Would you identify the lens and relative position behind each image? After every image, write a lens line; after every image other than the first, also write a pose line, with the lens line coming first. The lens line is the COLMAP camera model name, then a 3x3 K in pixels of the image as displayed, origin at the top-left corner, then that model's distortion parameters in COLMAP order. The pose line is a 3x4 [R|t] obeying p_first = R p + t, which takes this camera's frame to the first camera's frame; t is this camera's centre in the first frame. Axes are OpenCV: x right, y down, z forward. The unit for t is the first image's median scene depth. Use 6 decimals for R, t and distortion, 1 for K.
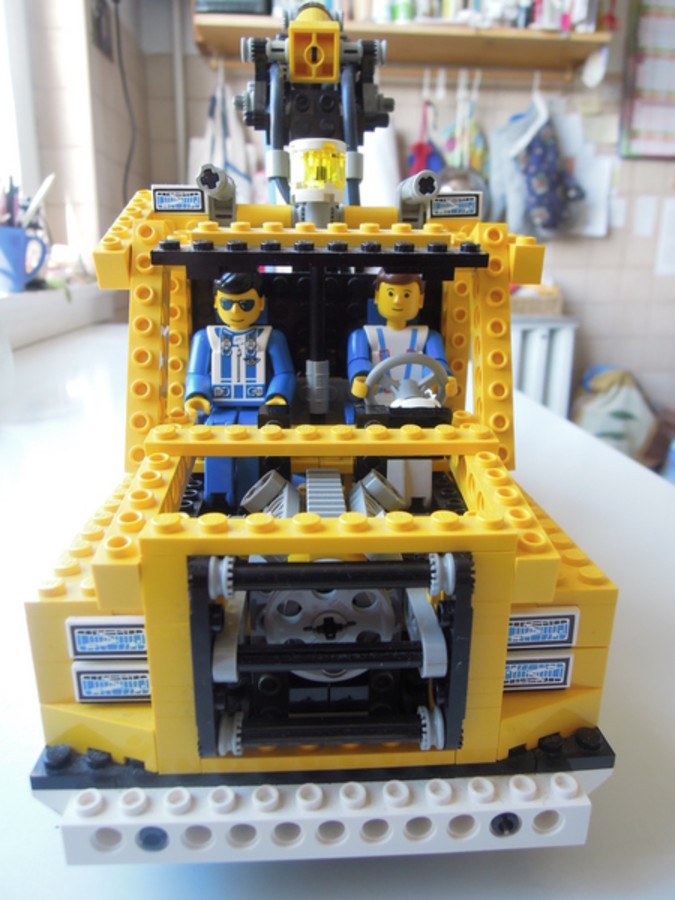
lens RADIAL K [[630.2, 0, 339.8], [0, 630.2, 448.2], [0, 0, 1]] dist [-0.030405, -0.002034]
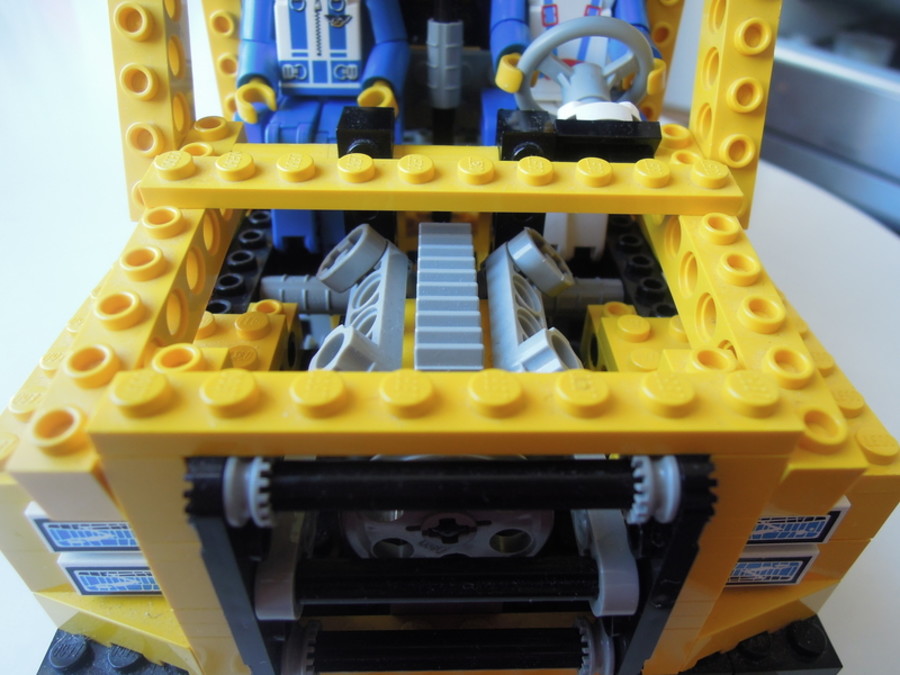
lens RADIAL K [[612.9, 0, 467.1], [0, 612.9, 338.9], [0, 0, 1]] dist [-0.004666, -0.056318]
pose [[0.999586, 0.028753, -0.000567, -0.002078], [-0.026578, 0.931135, 0.363704, -0.081909], [0.010986, -0.363538, 0.931514, 0.392133]]
